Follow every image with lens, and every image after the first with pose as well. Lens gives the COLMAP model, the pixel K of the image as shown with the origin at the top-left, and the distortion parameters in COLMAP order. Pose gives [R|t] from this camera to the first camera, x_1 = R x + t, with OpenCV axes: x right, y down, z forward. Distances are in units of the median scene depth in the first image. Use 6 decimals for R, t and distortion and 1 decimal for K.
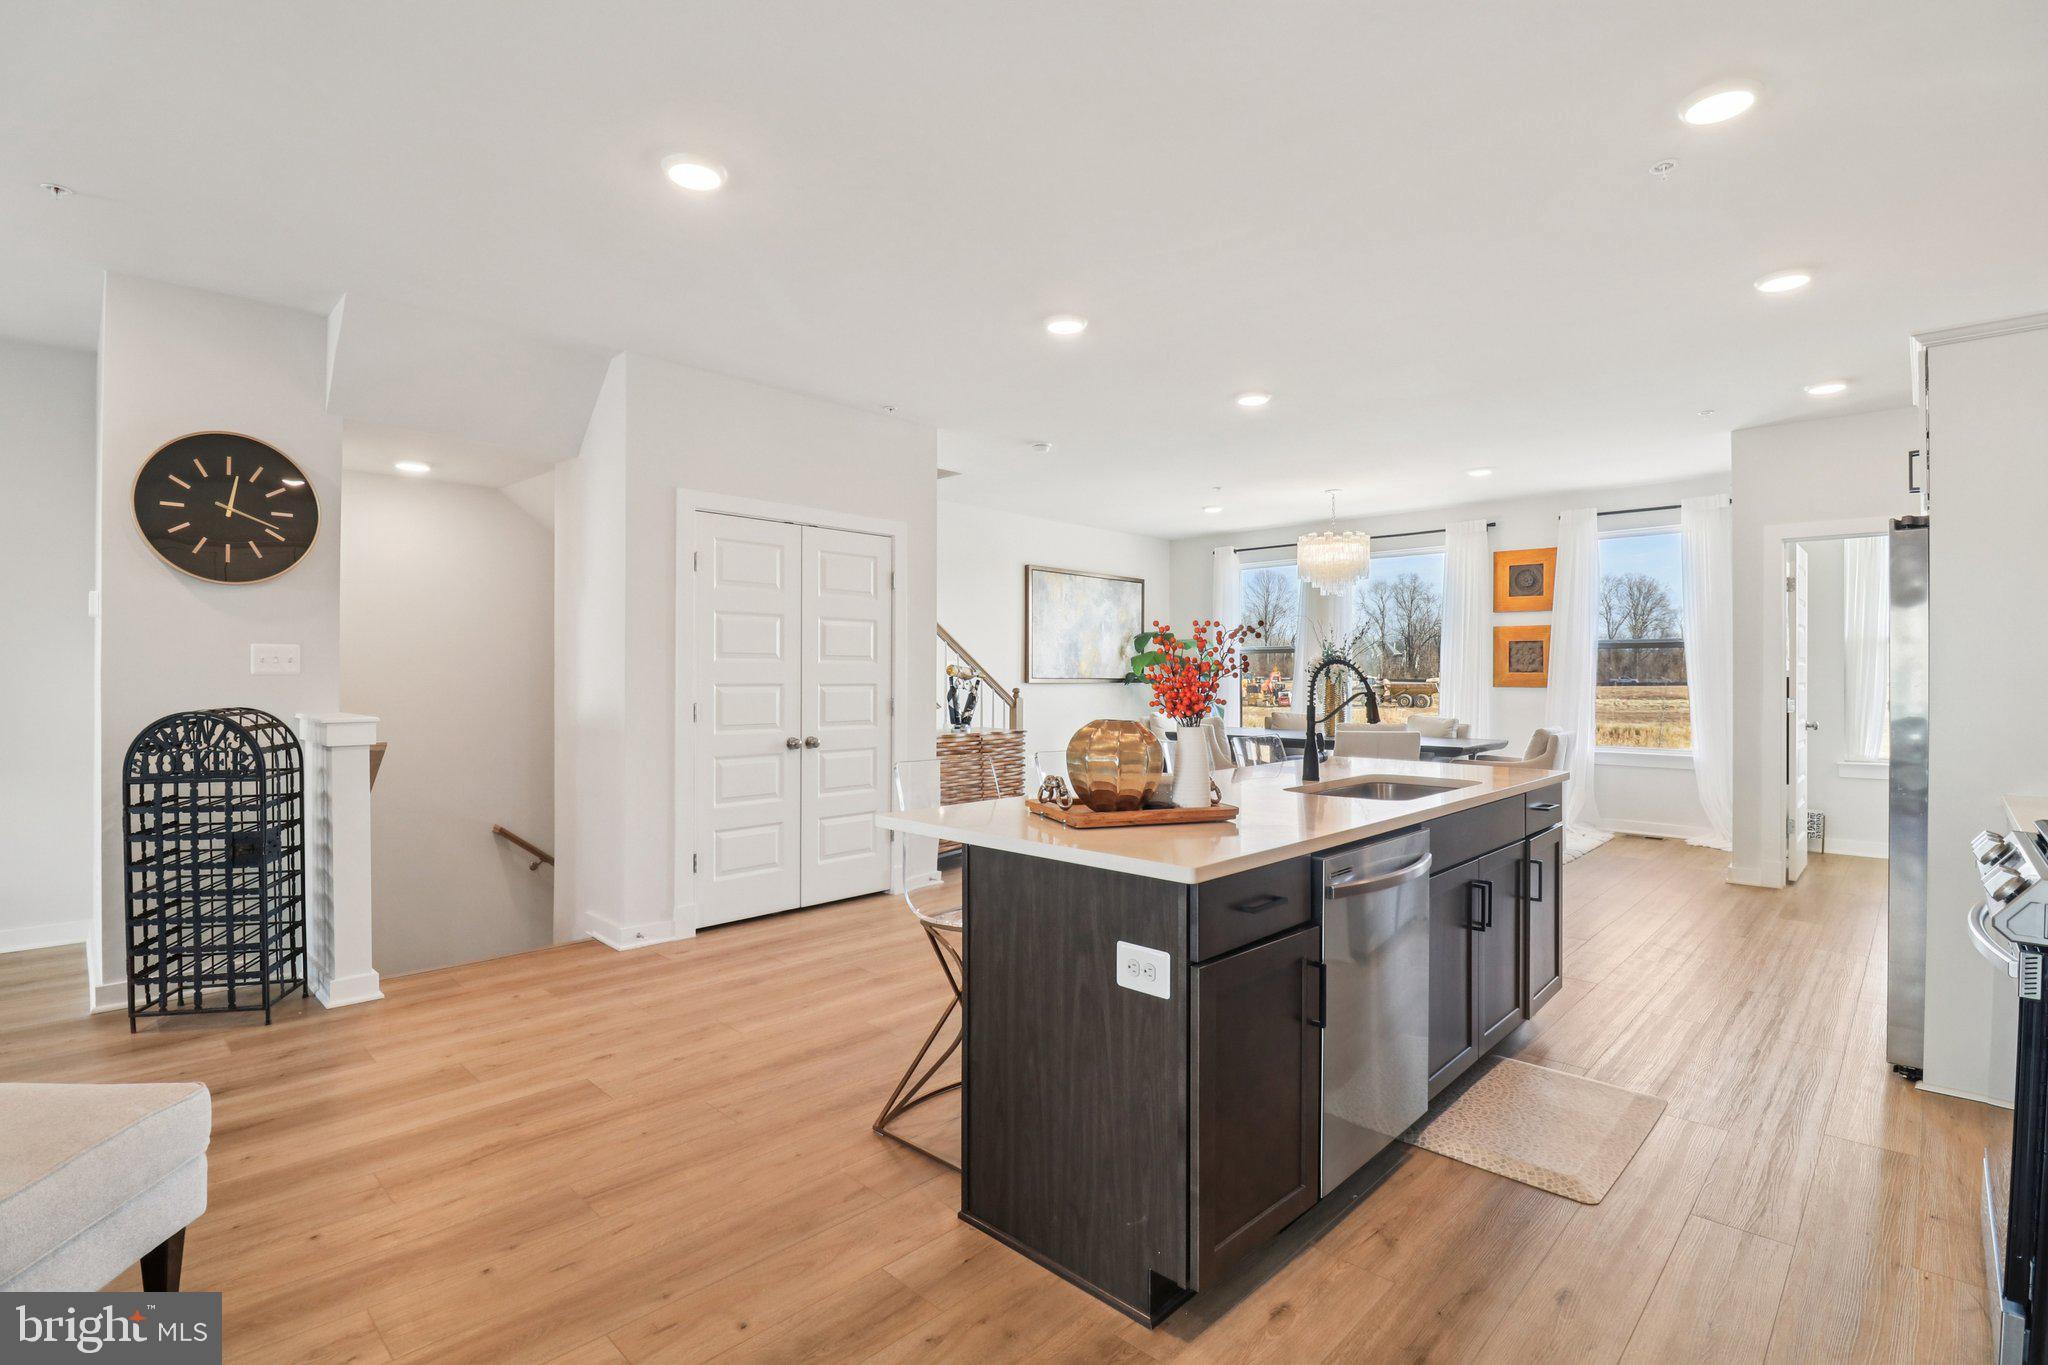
lens RADIAL K [[945.5, 0, 1024.0], [0, 945.5, 682.5], [0, 0, 1]] dist [0.004023, -0.013076]
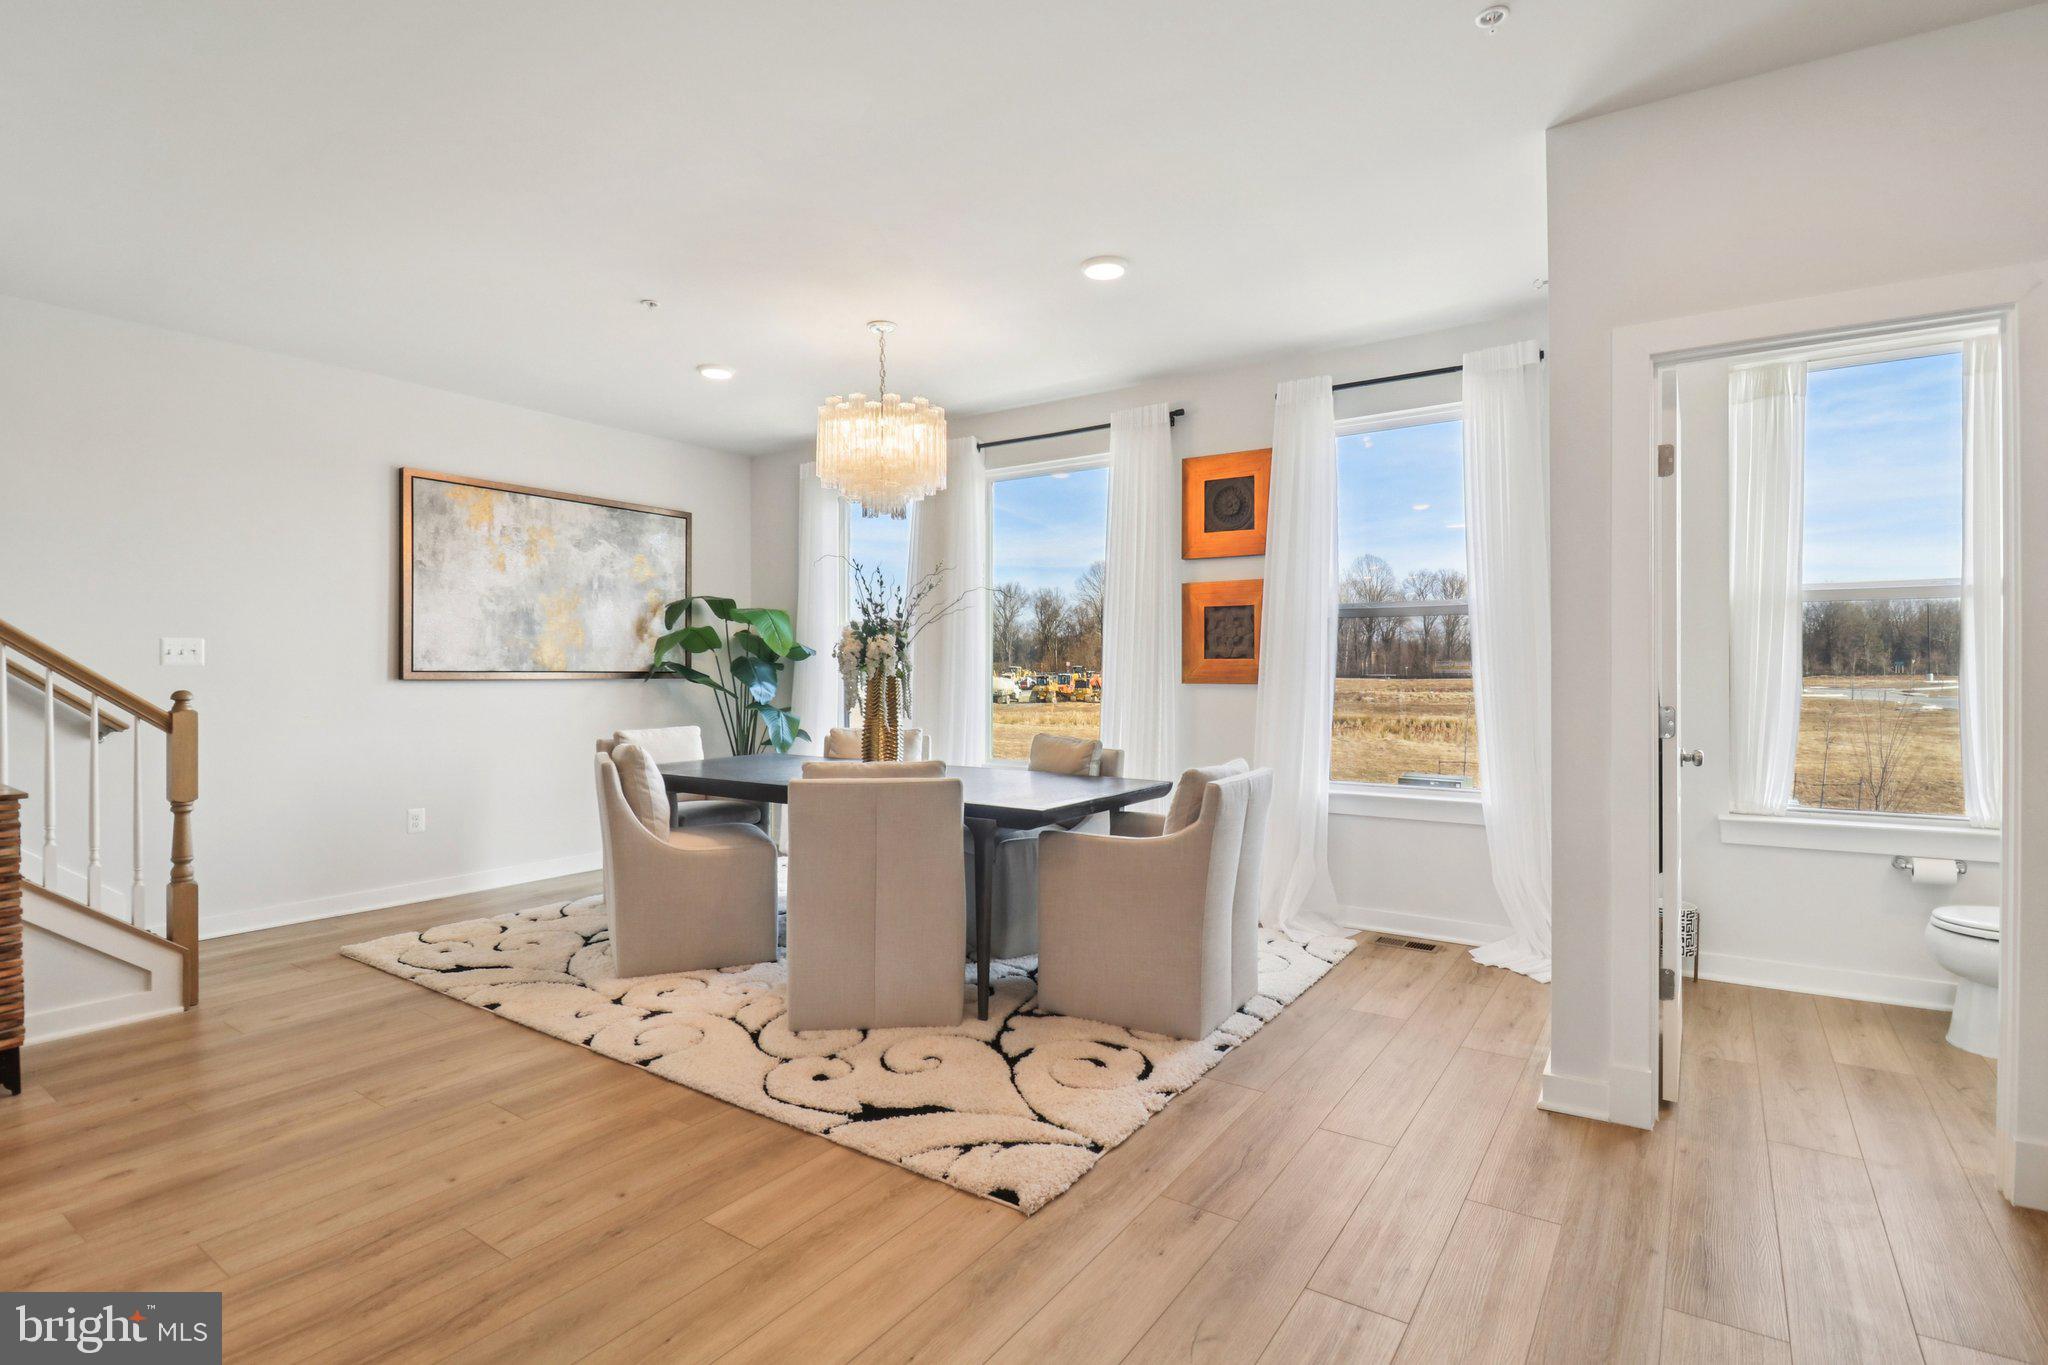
lens RADIAL K [[984.2, 0, 1015.6], [0, 984.2, 673.6], [0, 0, 1]] dist [0.013147, -0.016280]
pose [[0.987258, -0.003320, 0.159093, 0.300112], [0.003916, 0.999986, -0.003435, 0.000437], [-0.159079, 0.004014, 0.987258, 0.408388]]
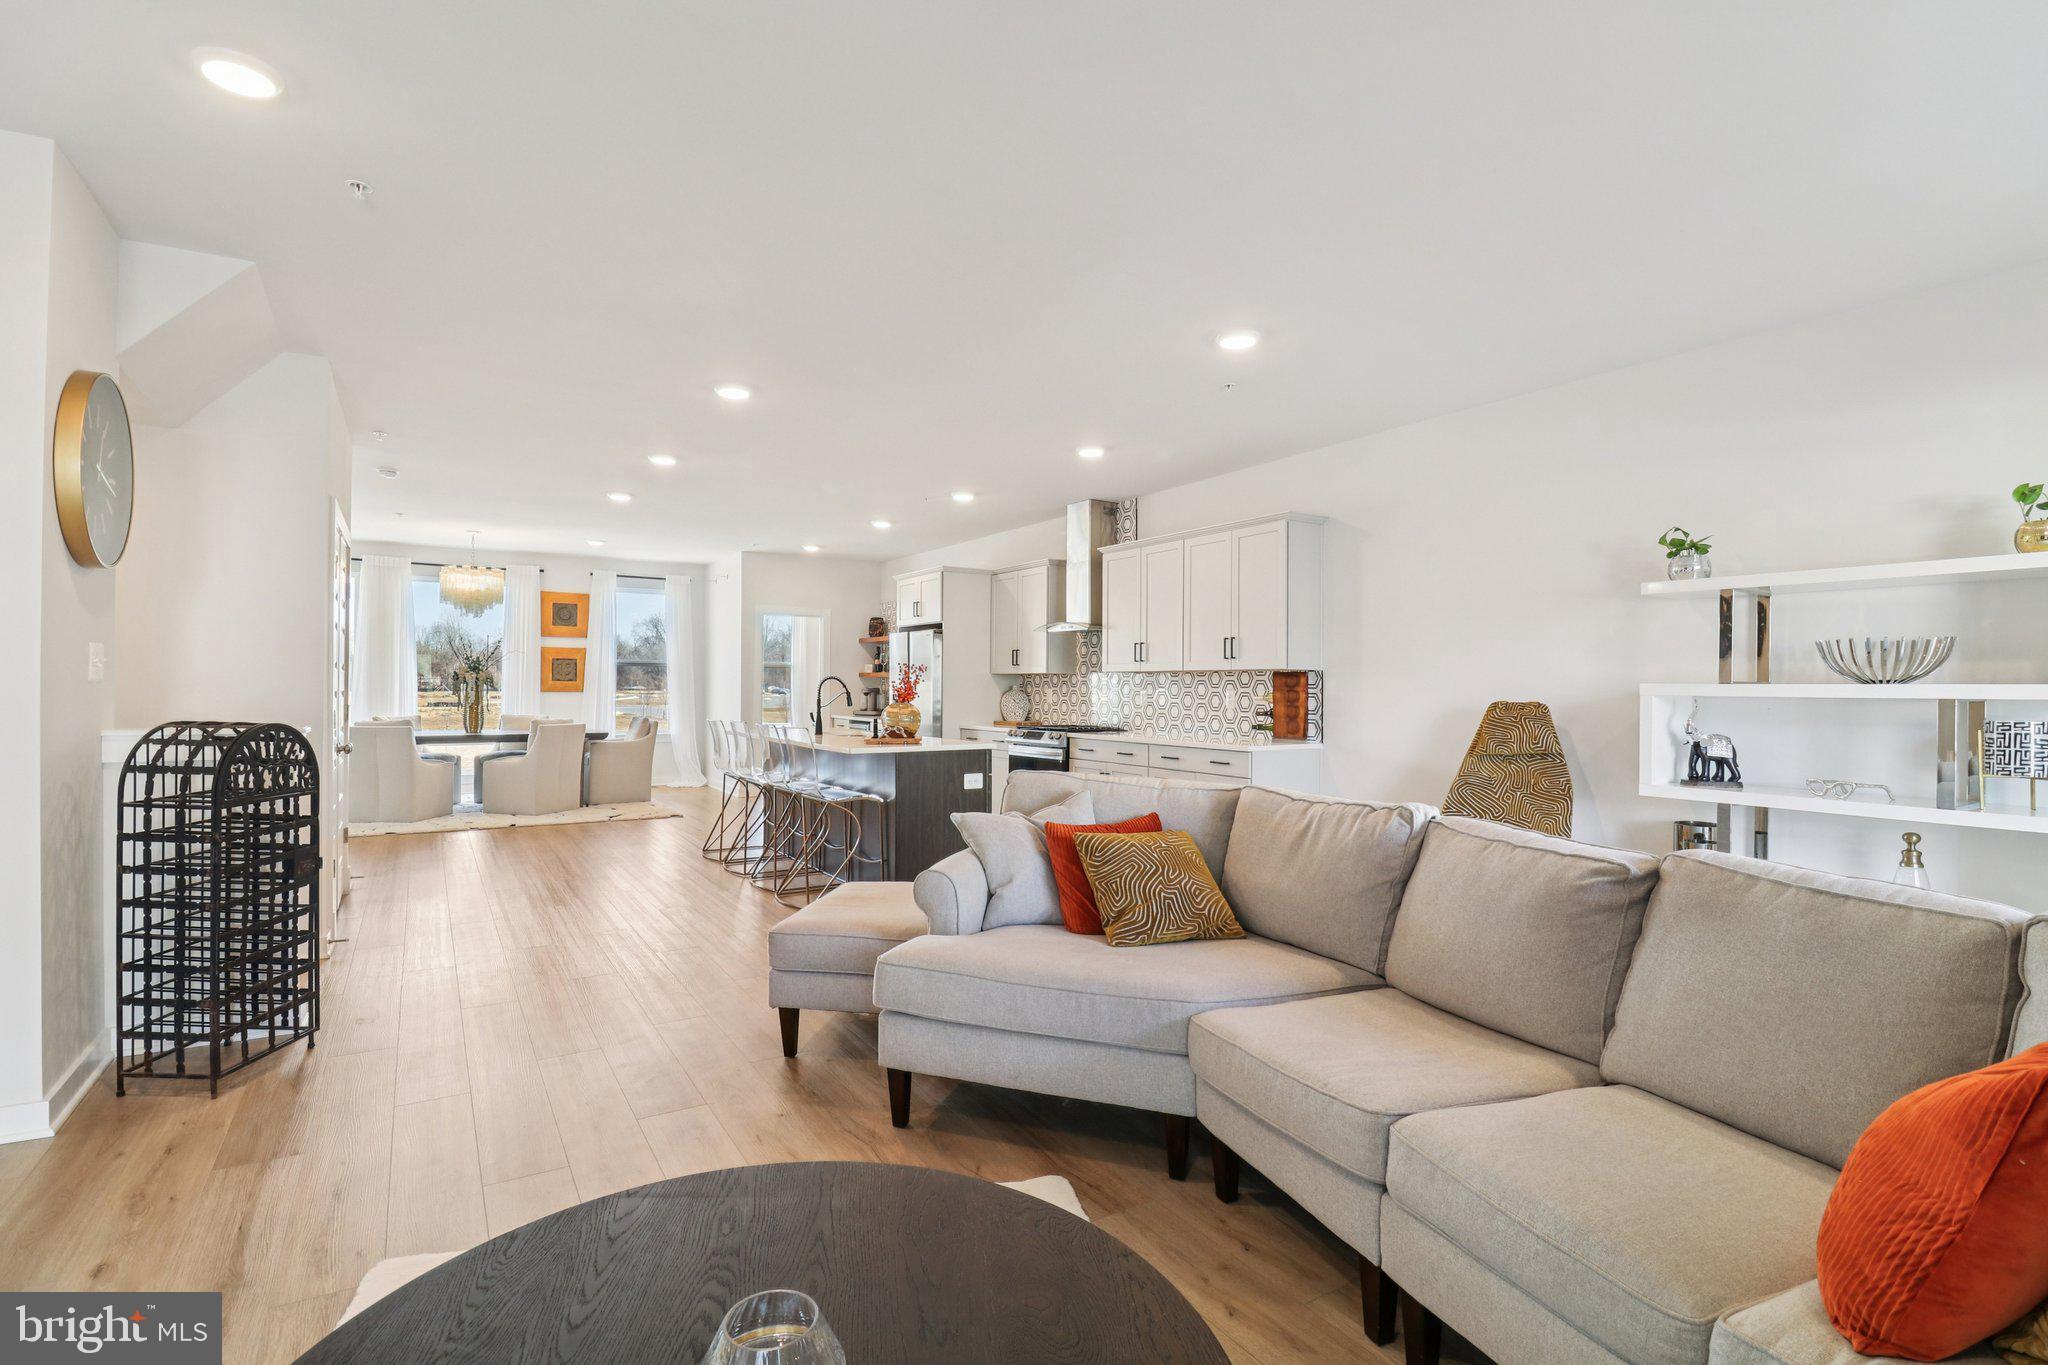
lens RADIAL K [[944.6, 0, 1006.5], [0, 944.6, 682.8], [0, 0, 1]] dist [-0.002875, -0.012363]
pose [[0.245016, 0.003068, 0.969514, -0.657689], [0.002026, 0.999991, -0.003677, -0.001564], [-0.969517, 0.002865, 0.245007, 0.031509]]
